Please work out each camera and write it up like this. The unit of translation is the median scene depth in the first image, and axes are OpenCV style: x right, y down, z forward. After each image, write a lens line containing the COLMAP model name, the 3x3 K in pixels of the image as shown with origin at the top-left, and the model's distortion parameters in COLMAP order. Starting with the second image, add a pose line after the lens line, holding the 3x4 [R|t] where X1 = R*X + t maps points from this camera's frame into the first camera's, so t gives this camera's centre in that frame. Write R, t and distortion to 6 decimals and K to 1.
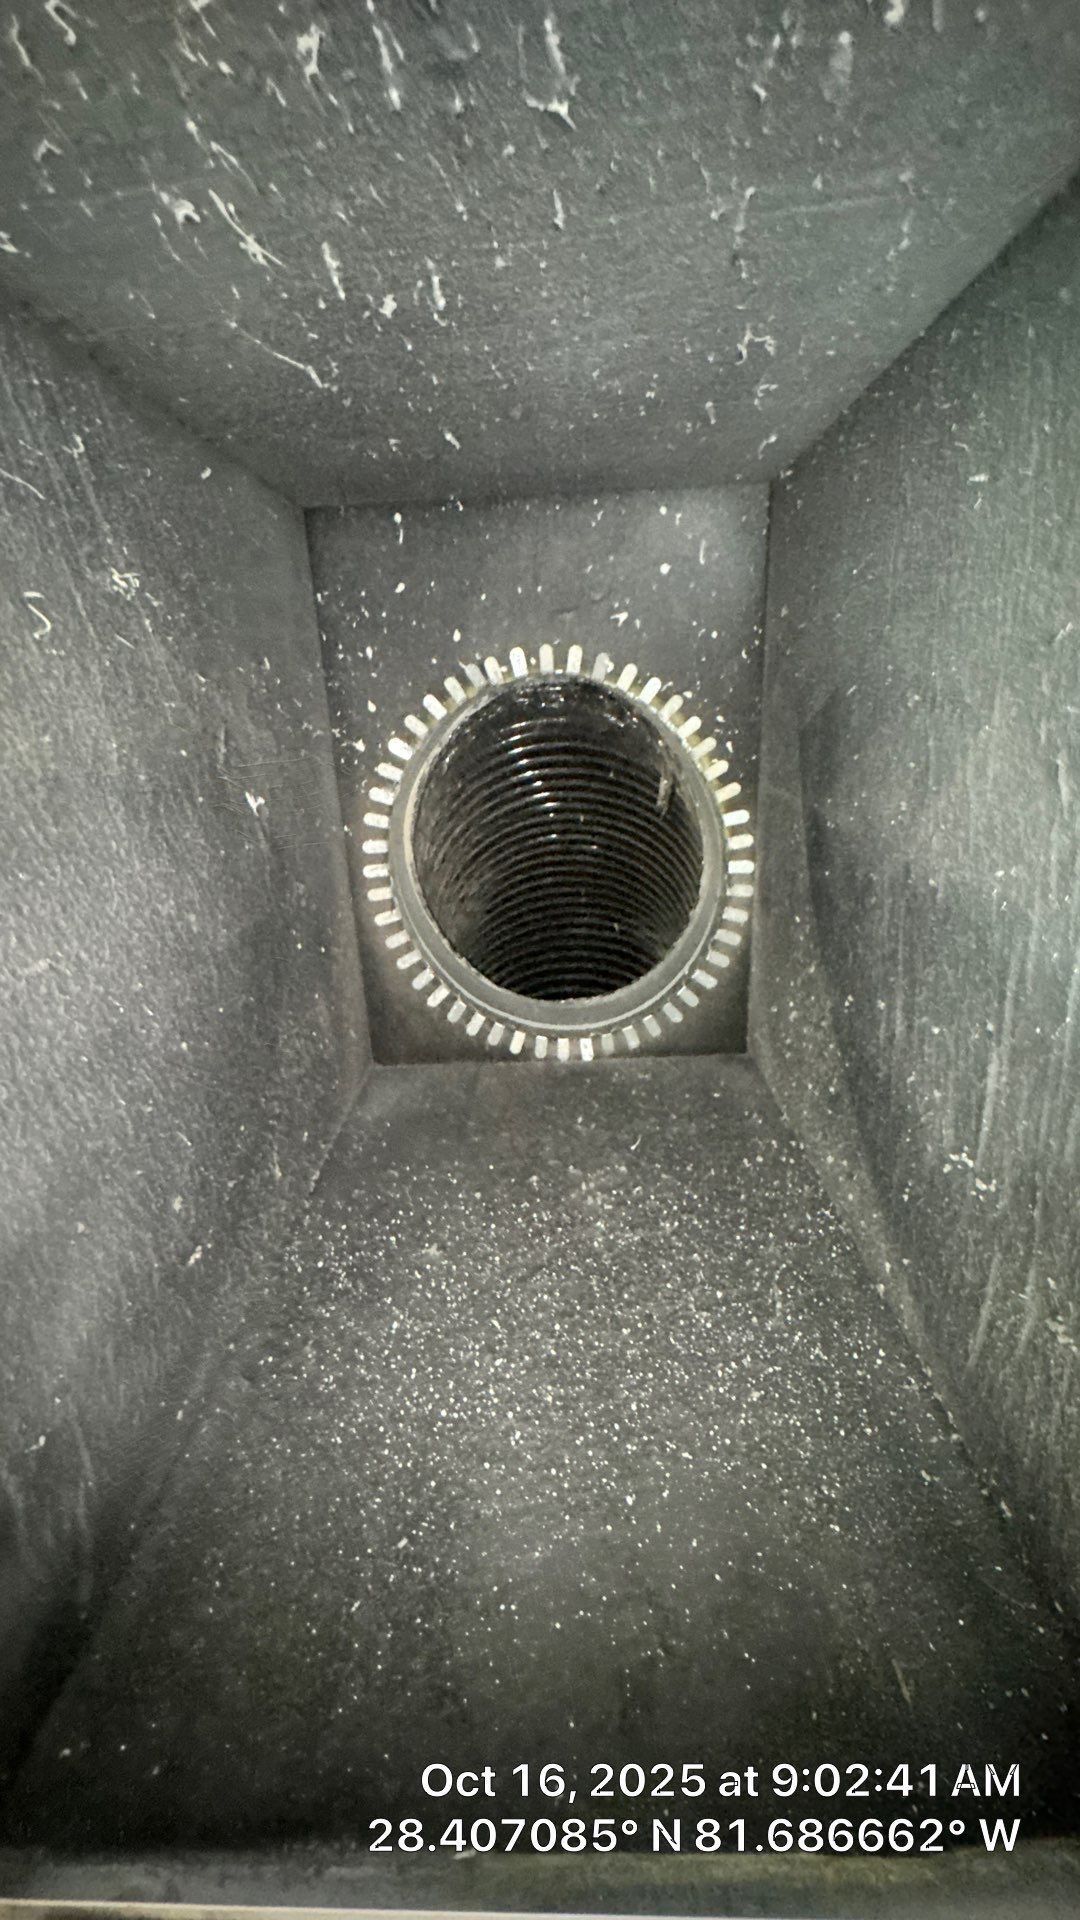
lens RADIAL K [[769.0, 0, 539.1], [0, 769.0, 956.7], [0, 0, 1]] dist [-0.003453, 0.000364]
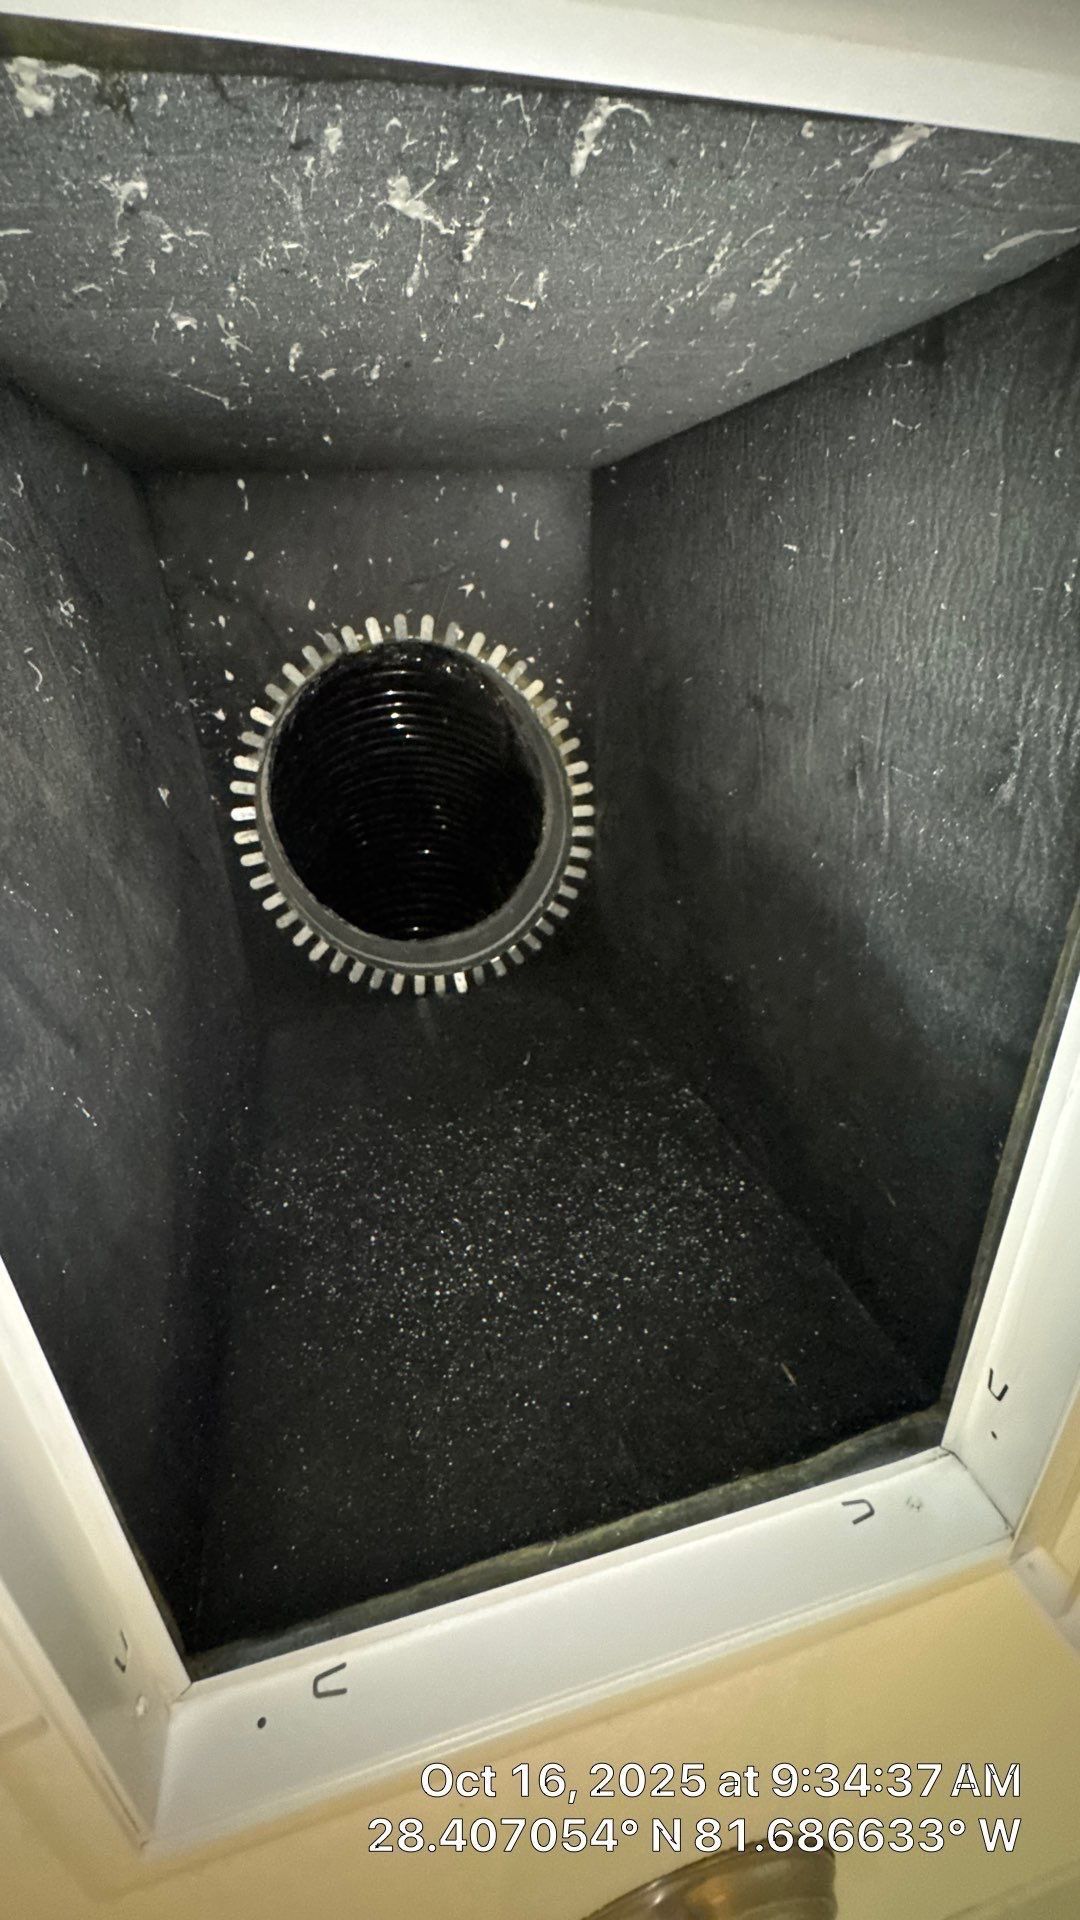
lens RADIAL K [[769.0, 0, 541.4], [0, 769.0, 956.6], [0, 0, 1]] dist [-0.003453, 0.000364]
pose [[0.958947, -0.112599, 0.260273, -0.172830], [0.082104, 0.988723, 0.125239, -0.072005], [-0.271440, -0.098729, 0.957378, -0.150294]]
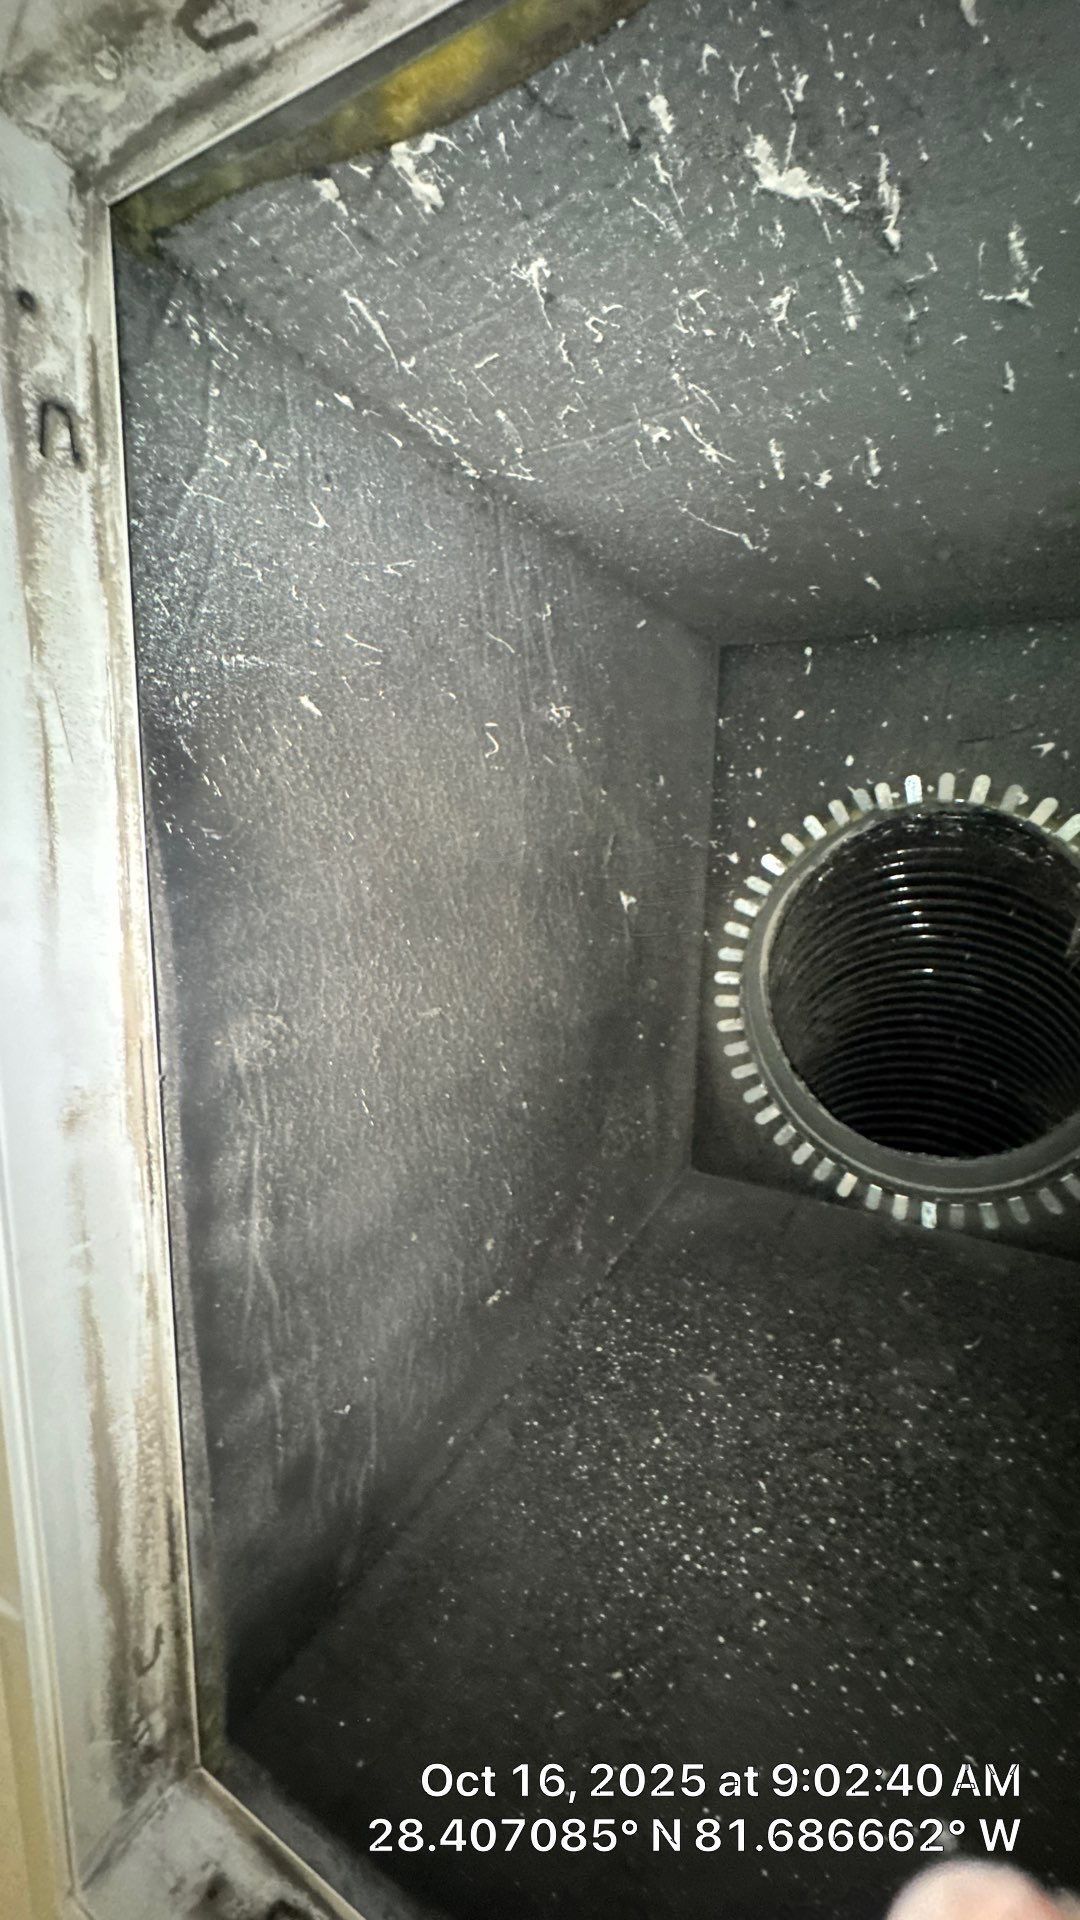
lens RADIAL K [[769.0, 0, 540.0], [0, 769.0, 956.5], [0, 0, 1]] dist [-0.003453, 0.000364]
pose [[0.886067, 0.146007, -0.439963, 0.016522], [-0.203122, 0.975425, -0.085372, -0.003109], [0.416686, 0.165011, 0.893949, -0.023873]]
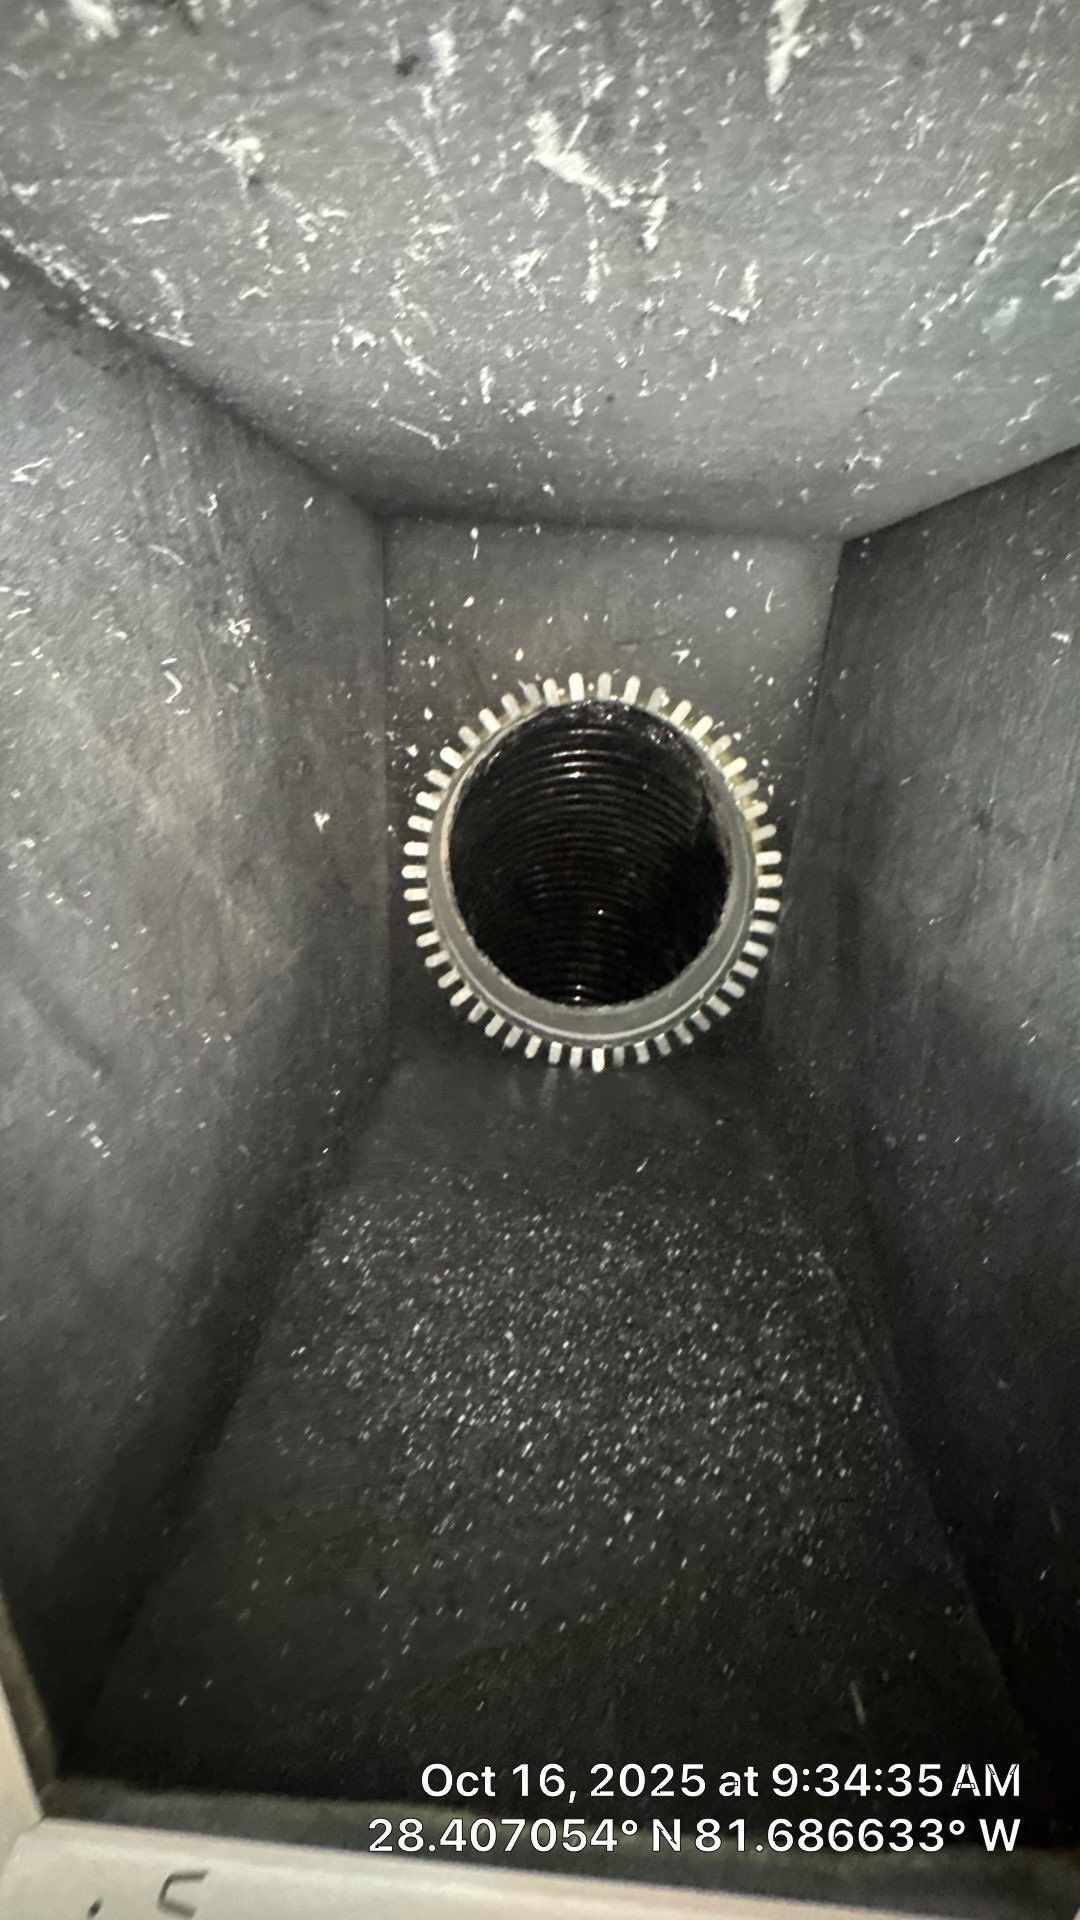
lens RADIAL K [[769.0, 0, 541.1], [0, 769.0, 957.4], [0, 0, 1]] dist [-0.003453, 0.000364]
pose [[0.994751, 0.100705, 0.018112, -0.073764], [-0.101545, 0.993377, 0.053775, -0.101485], [-0.012577, -0.055332, 0.998389, -0.048337]]
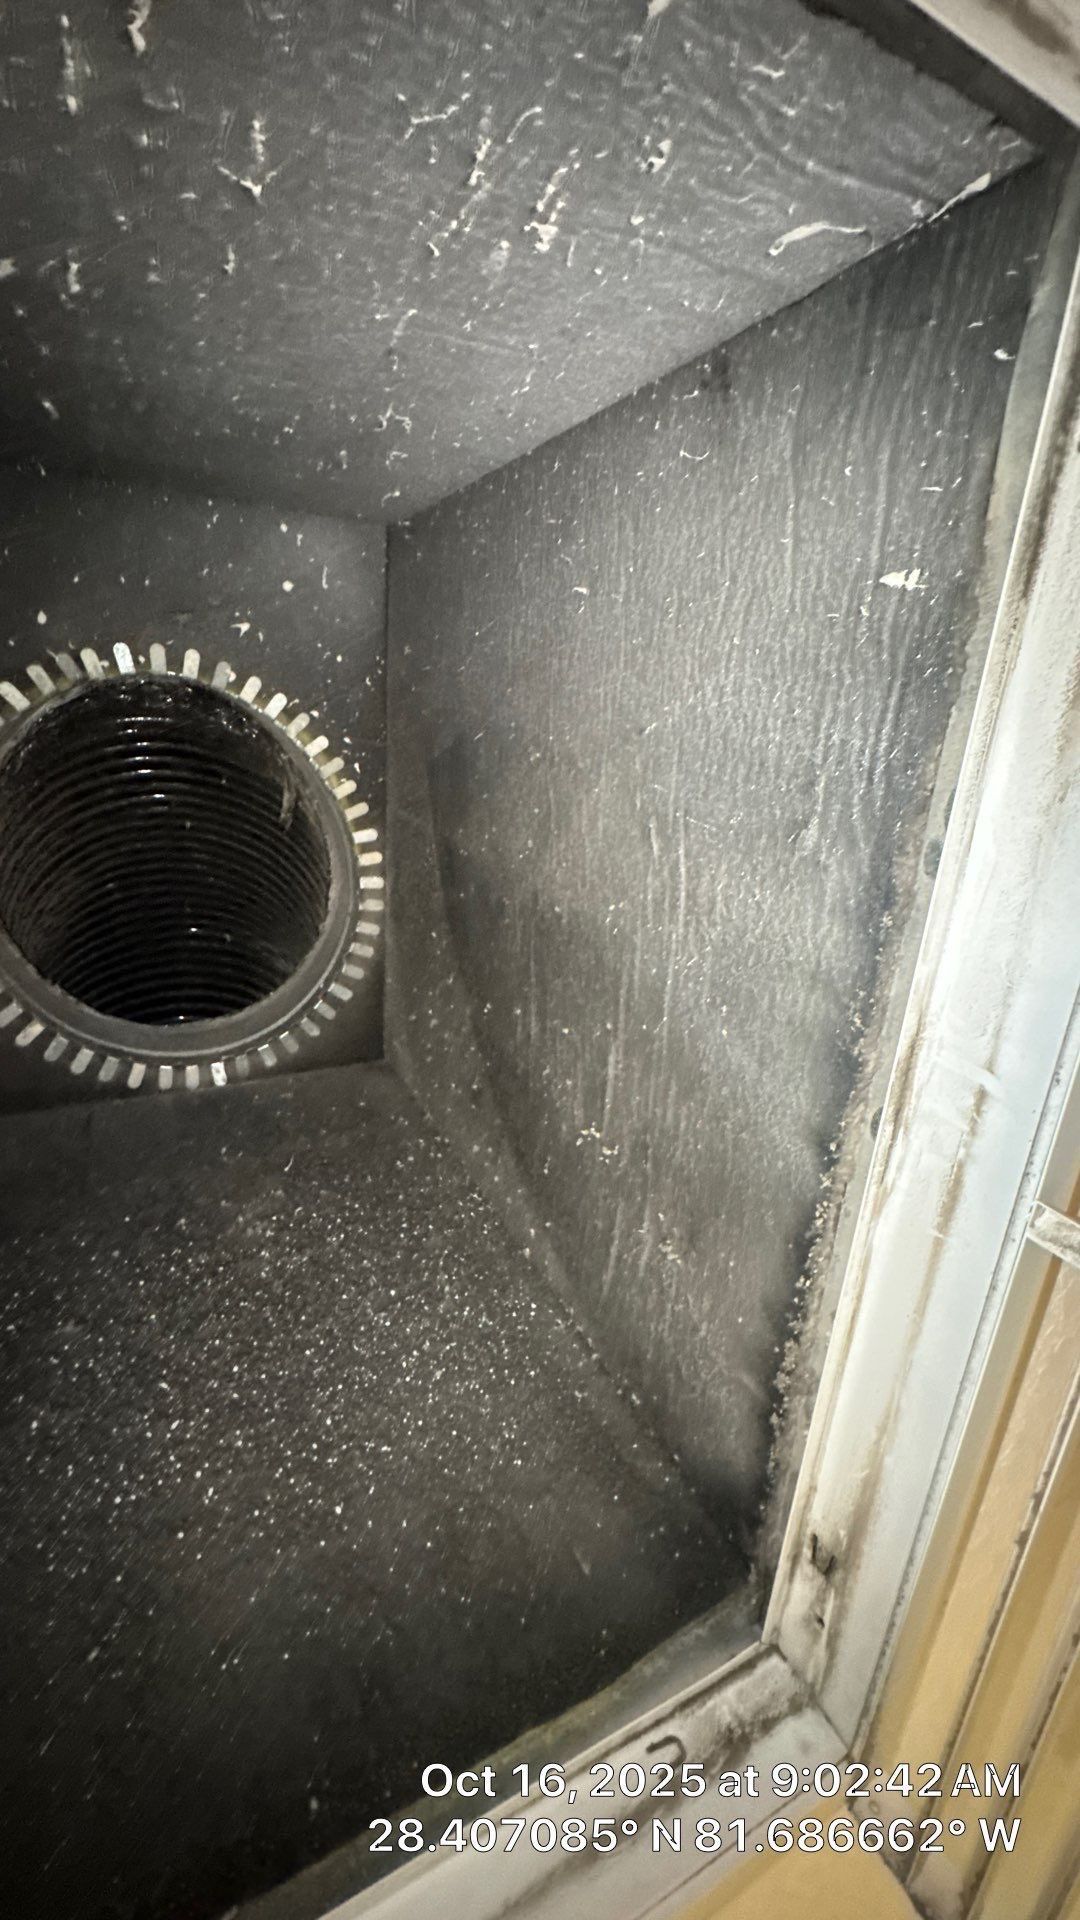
lens RADIAL K [[769.0, 0, 540.1], [0, 769.0, 956.9], [0, 0, 1]] dist [-0.003453, 0.000364]
pose [[0.870378, -0.047363, 0.490101, -0.079035], [0.046706, 0.998816, 0.013580, -0.027882], [-0.490164, 0.011071, 0.871560, -0.032566]]
